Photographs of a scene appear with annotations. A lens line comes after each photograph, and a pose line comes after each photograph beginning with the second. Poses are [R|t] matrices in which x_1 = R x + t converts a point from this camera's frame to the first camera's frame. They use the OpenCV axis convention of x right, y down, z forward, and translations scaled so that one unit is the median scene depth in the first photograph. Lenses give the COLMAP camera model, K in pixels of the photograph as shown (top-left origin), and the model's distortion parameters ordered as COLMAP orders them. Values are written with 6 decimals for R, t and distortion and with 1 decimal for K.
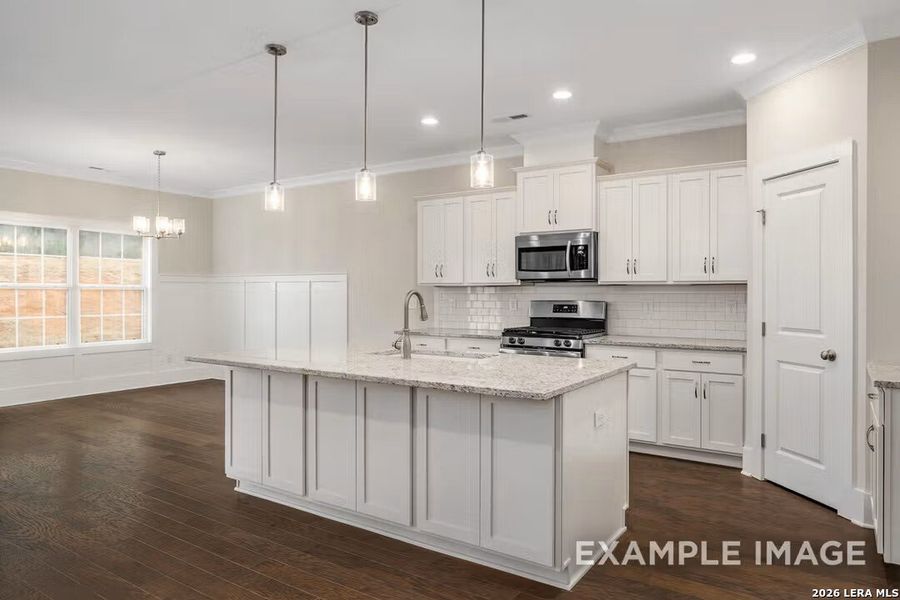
lens RADIAL K [[581.1, 0, 470.3], [0, 581.1, 297.2], [0, 0, 1]] dist [-0.002421, -0.000087]
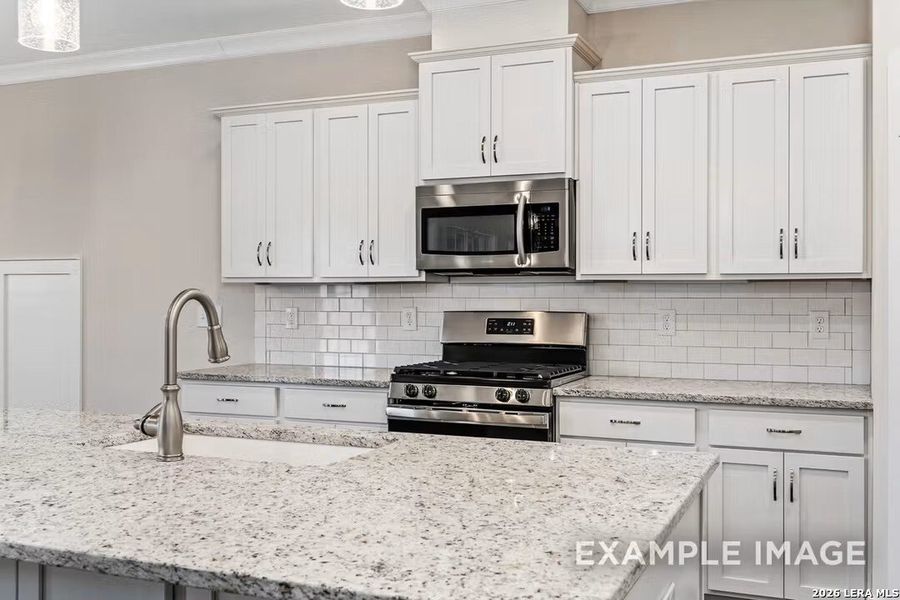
lens RADIAL K [[911.8, 0, 472.7], [0, 911.8, 285.9], [0, 0, 1]] dist [0.011251, 0.003236]
pose [[0.986482, 0.001870, 0.163861, -0.005051], [0.001381, 0.999805, -0.019724, -0.000758], [-0.163866, 0.019684, 0.986286, 0.207712]]
